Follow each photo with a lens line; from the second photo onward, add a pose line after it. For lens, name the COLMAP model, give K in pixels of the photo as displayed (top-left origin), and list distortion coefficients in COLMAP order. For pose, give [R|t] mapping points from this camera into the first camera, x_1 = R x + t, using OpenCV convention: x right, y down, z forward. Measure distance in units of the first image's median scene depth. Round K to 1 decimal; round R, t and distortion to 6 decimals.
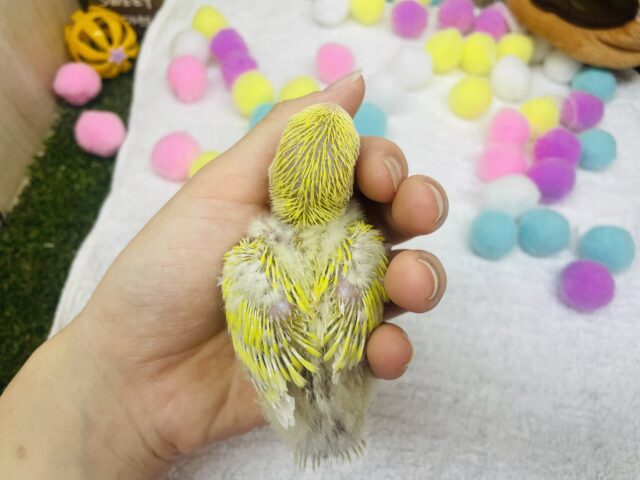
lens RADIAL K [[485.5, 0, 320.0], [0, 485.5, 240.0], [0, 0, 1]] dist [0.000631, -0.039282]
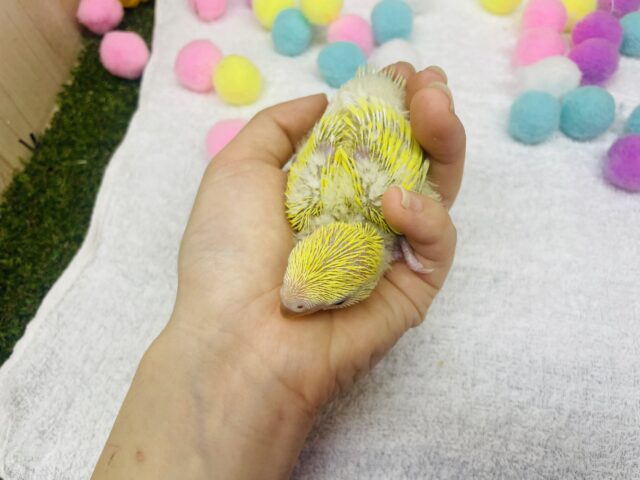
lens RADIAL K [[485.5, 0, 320.0], [0, 485.5, 240.0], [0, 0, 1]] dist [0.000631, -0.039282]
pose [[0.996373, -0.049379, -0.069295, -0.001859], [0.052201, 0.997854, 0.039528, 0.153295], [0.067194, -0.043002, 0.996813, 0.016437]]
